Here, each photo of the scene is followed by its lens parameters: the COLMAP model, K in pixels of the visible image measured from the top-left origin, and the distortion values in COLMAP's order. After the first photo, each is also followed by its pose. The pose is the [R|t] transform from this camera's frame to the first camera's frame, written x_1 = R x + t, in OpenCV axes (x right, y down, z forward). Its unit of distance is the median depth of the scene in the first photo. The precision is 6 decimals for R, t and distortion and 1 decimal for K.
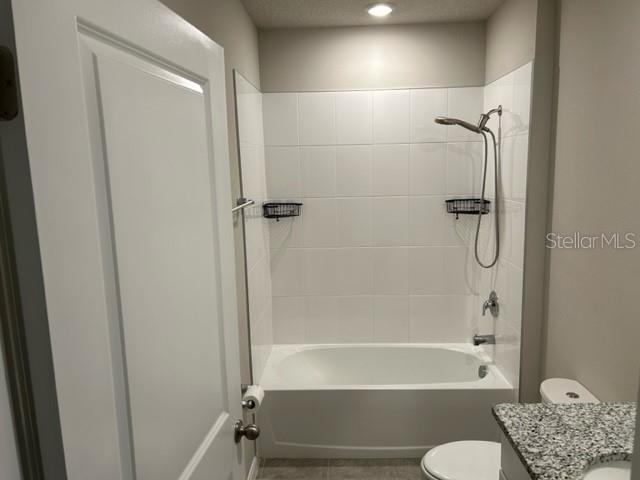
lens RADIAL K [[479.9, 0, 323.1], [0, 479.9, 240.0], [0, 0, 1]] dist [0.043254, -0.041744]
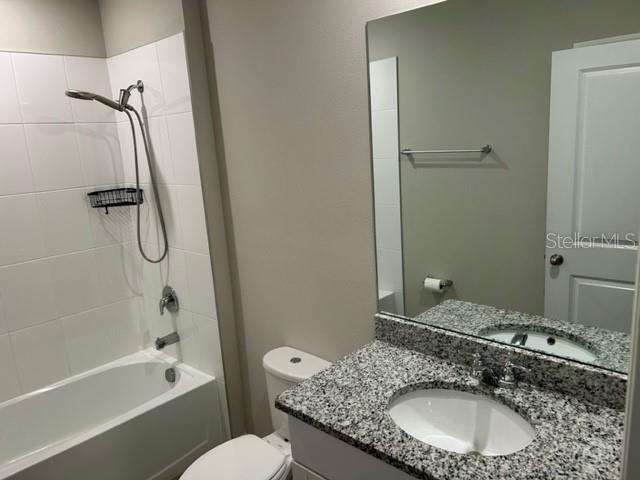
lens RADIAL K [[479.9, 0, 318.7], [0, 479.9, 240.2], [0, 0, 1]] dist [0.043254, -0.041744]
pose [[0.650380, -0.168344, 0.740720, -0.123249], [0.158921, 0.983709, 0.084030, -0.010948], [-0.742799, 0.063064, 0.666538, 0.169347]]
